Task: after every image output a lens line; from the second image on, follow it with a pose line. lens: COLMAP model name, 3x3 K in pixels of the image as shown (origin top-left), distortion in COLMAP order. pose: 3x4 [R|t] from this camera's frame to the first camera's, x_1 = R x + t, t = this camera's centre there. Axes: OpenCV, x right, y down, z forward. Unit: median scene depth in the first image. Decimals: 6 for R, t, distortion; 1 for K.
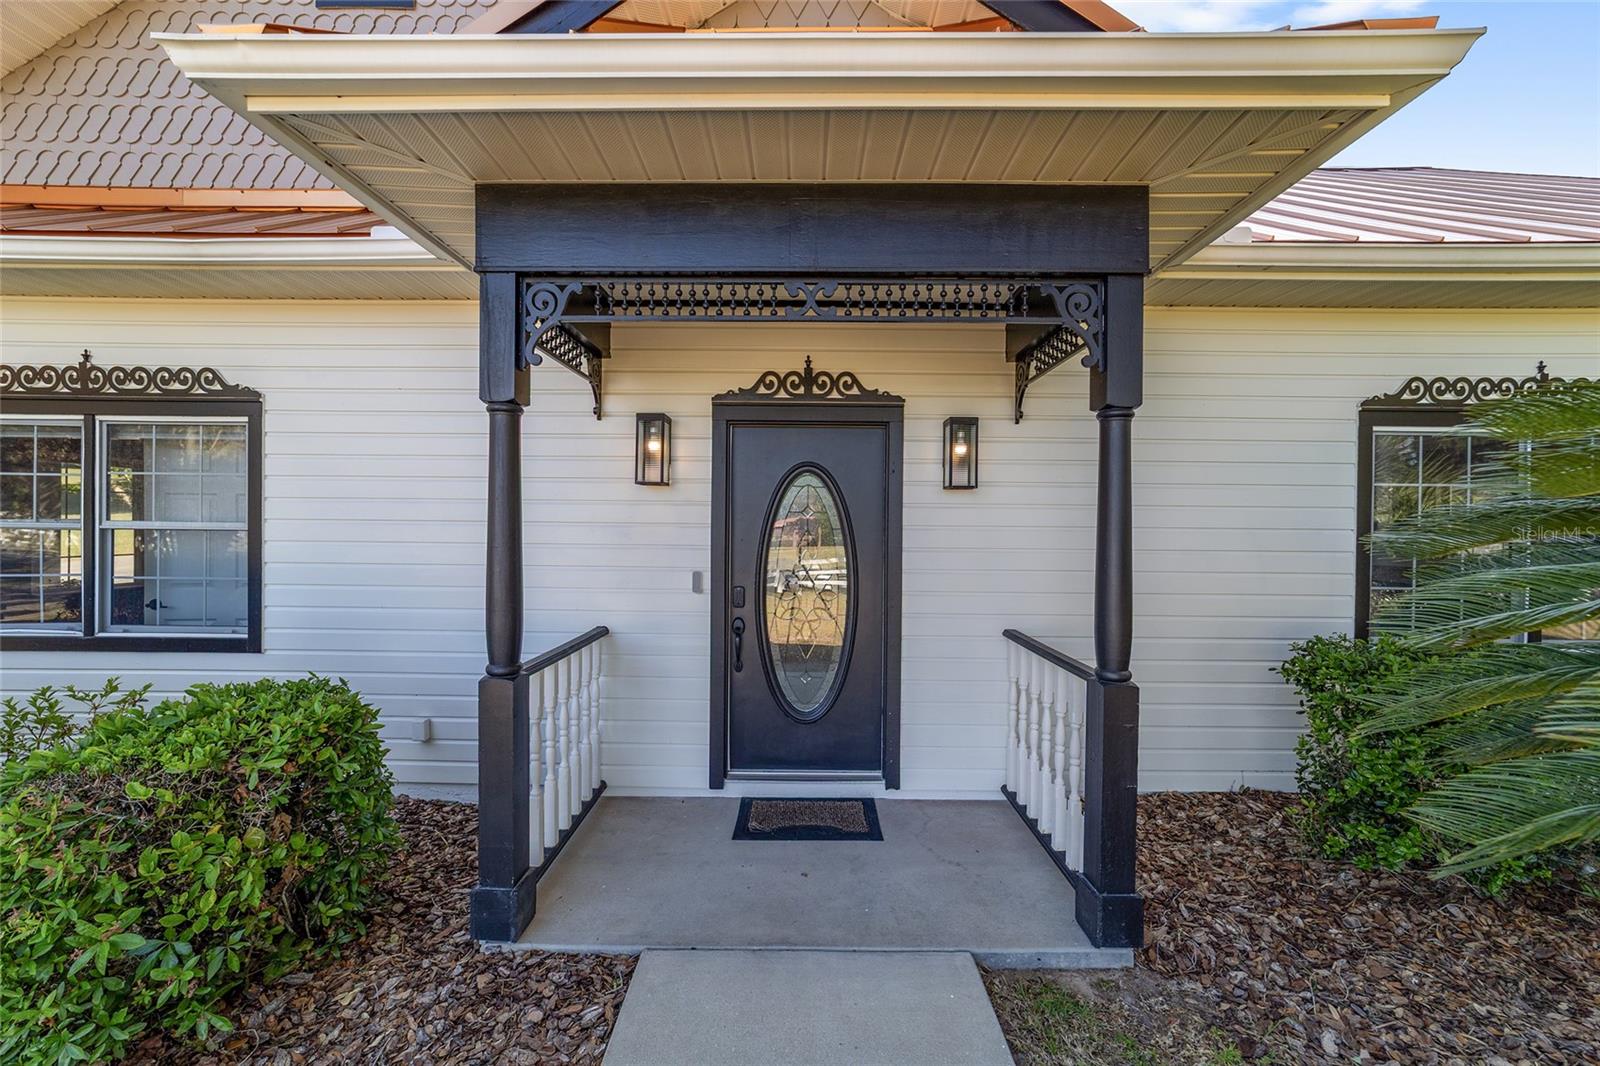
lens RADIAL K [[610.8, 0, 800.8], [0, 610.8, 529.4], [0, 0, 1]] dist [0.001515, 0.001063]
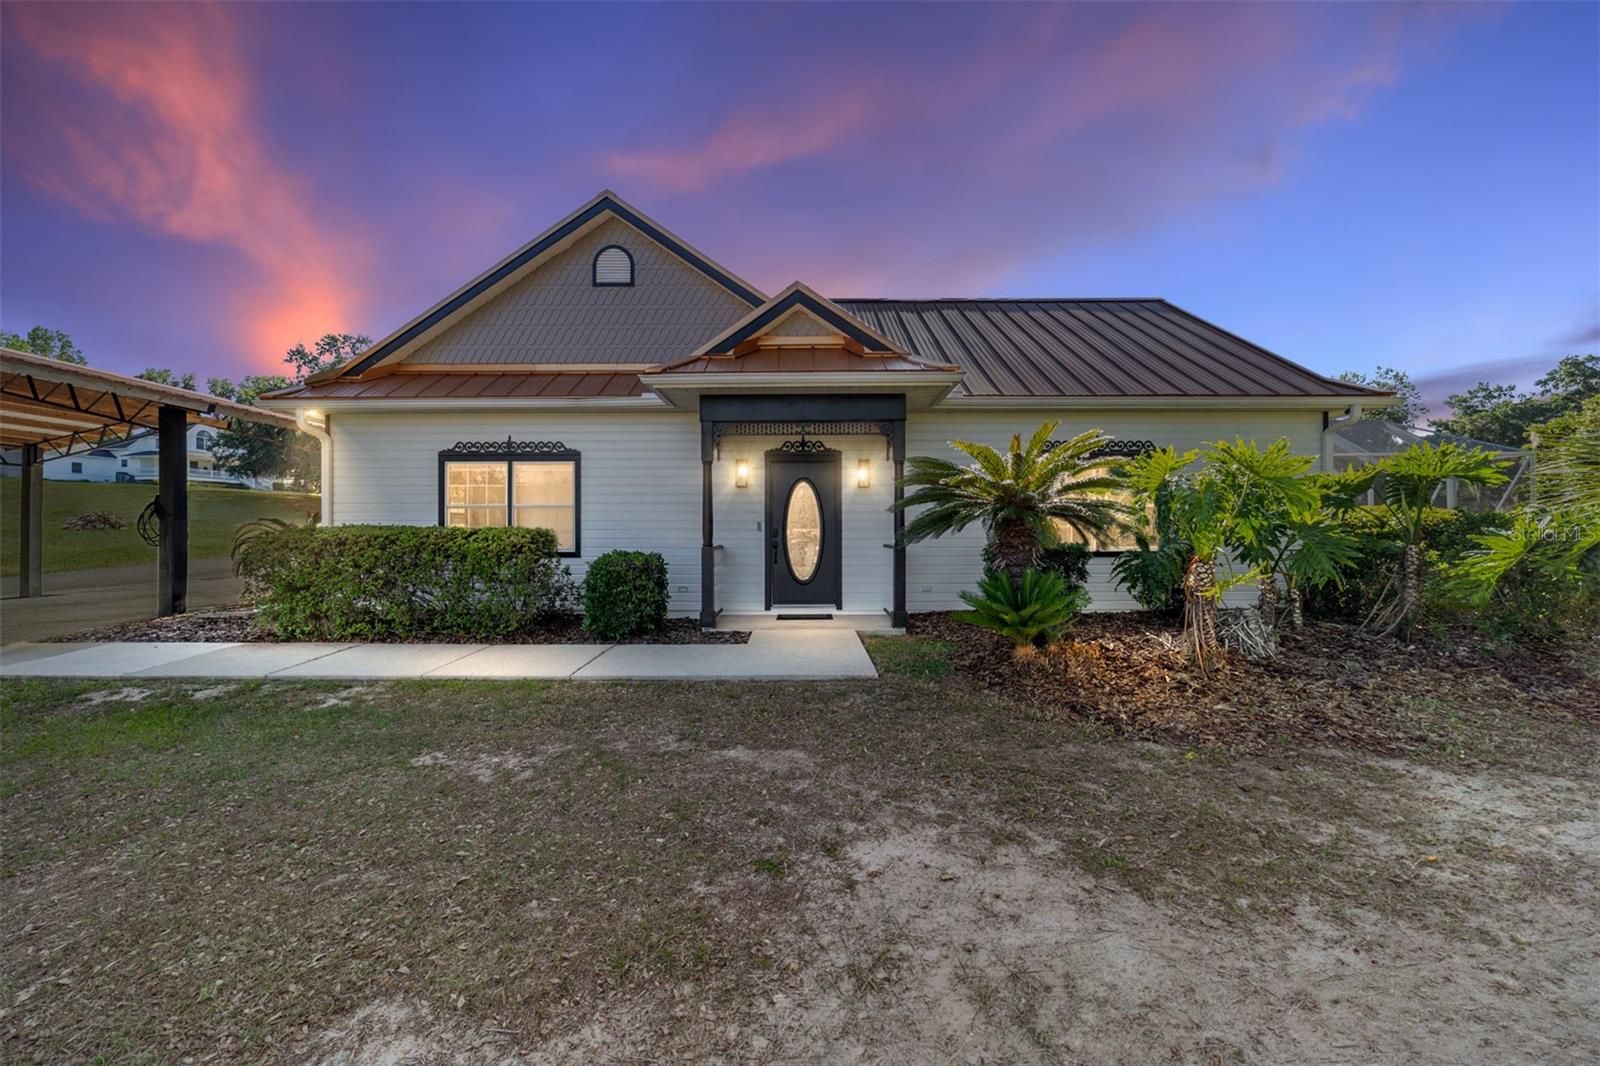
lens RADIAL K [[610.8, 0, 797.6], [0, 610.8, 535.4], [0, 0, 1]] dist [0.001515, 0.001063]
pose [[0.999940, -0.010767, -0.002070, -0.009456], [0.010754, 0.999925, -0.005936, 0.137628], [0.002133, 0.005913, 0.999980, -1.449698]]
